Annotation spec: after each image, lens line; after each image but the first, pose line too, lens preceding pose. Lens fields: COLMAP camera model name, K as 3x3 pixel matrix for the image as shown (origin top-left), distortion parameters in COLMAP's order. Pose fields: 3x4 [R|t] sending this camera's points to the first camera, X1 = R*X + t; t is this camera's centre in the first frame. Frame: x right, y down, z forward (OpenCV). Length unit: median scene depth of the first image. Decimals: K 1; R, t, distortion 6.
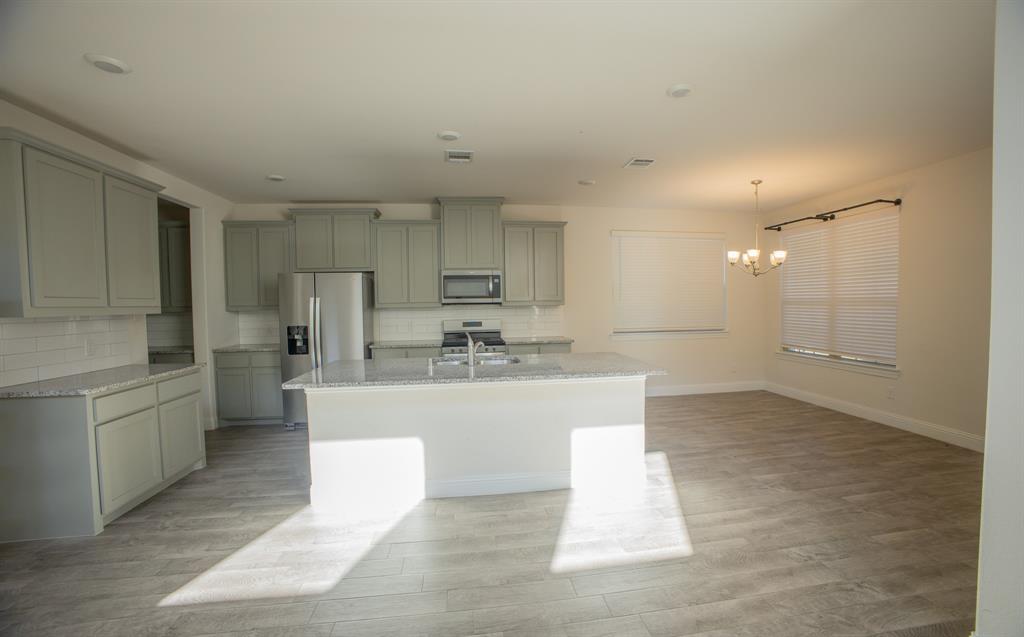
lens RADIAL K [[423.6, 0, 527.4], [0, 423.6, 321.0], [0, 0, 1]] dist [-0.053751, 0.005650]
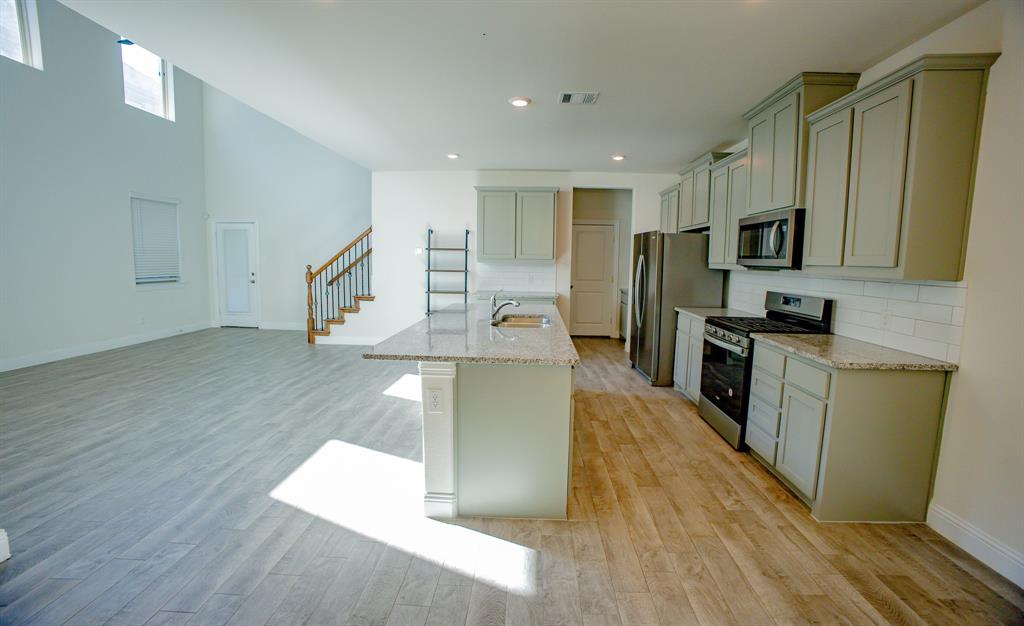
lens RADIAL K [[410.1, 0, 516.7], [0, 410.1, 300.7], [0, 0, 1]] dist [-0.062335, 0.012814]
pose [[-0.192135, 0.108844, -0.975314, 0.594113], [-0.056374, 0.990965, 0.121696, -0.048641], [0.979748, 0.078364, -0.184263, 0.850794]]
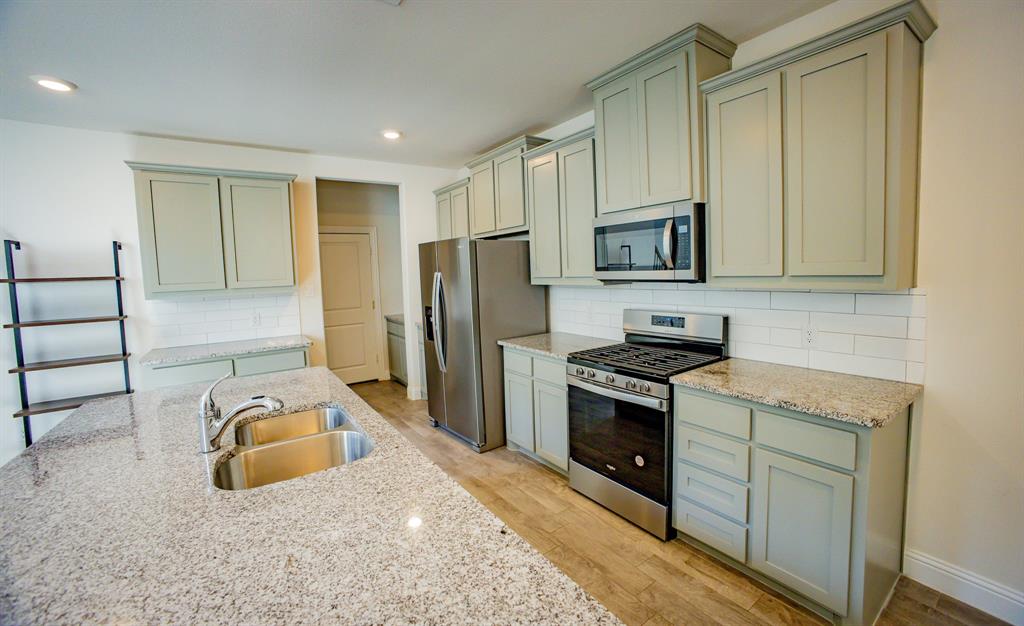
lens RADIAL K [[410.1, 0, 521.0], [0, 410.1, 300.9], [0, 0, 1]] dist [-0.062335, 0.012814]
pose [[0.457036, 0.063855, -0.887153, 0.245104], [-0.009776, 0.997720, 0.066777, -0.054235], [0.889395, -0.021847, 0.456618, 0.752923]]
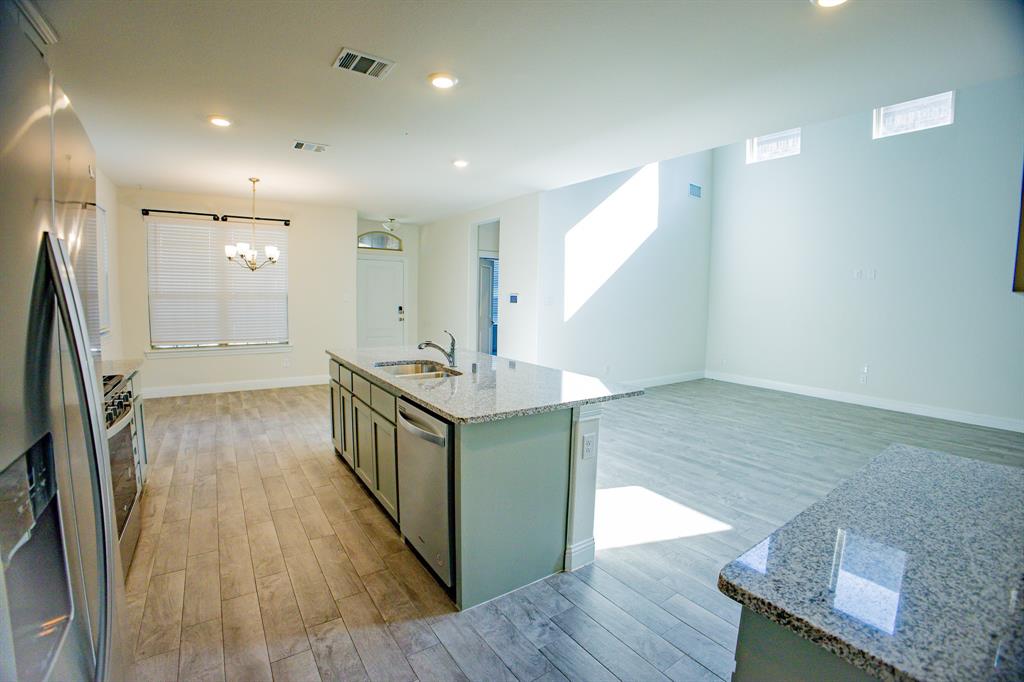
lens RADIAL K [[439.9, 0, 505.1], [0, 439.9, 342.4], [0, 0, 1]] dist [-0.090118, 0.003409]
pose [[-0.428961, -0.087797, 0.899046, -0.678137], [0.027768, 0.993514, 0.110271, -0.028783], [-0.902896, 0.072267, -0.423741, 0.879357]]
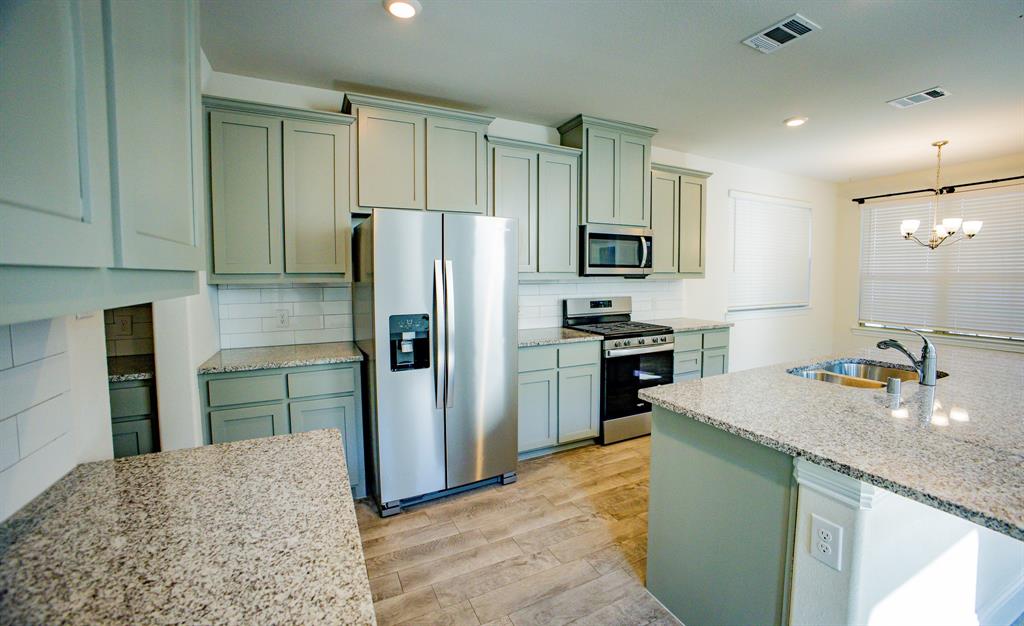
lens RADIAL K [[410.1, 0, 525.3], [0, 410.1, 299.9], [0, 0, 1]] dist [-0.062335, 0.012814]
pose [[0.953264, -0.009680, 0.301982, -0.543821], [0.005662, 0.999883, 0.014180, -0.012194], [-0.302084, -0.011808, 0.953208, 0.455002]]
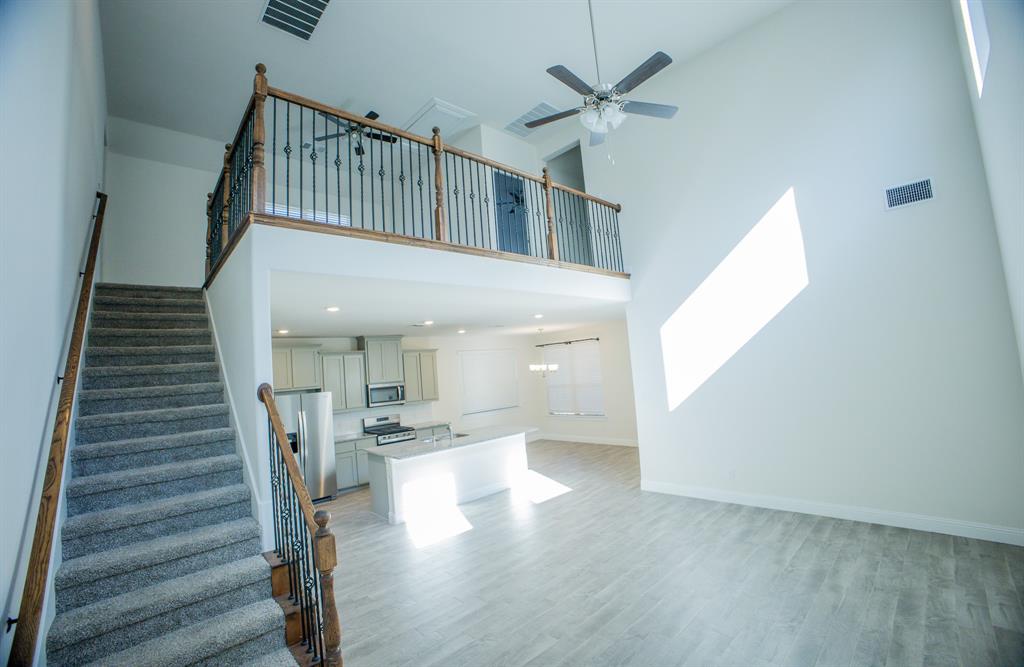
lens RADIAL K [[429.2, 0, 508.4], [0, 429.2, 333.1], [0, 0, 1]] dist [-0.063674, 0.009611]
pose [[0.834051, -0.007412, 0.551638, -0.683632], [0.094097, 0.987169, -0.129006, -0.066408], [-0.543604, 0.159505, 0.824047, -0.587093]]
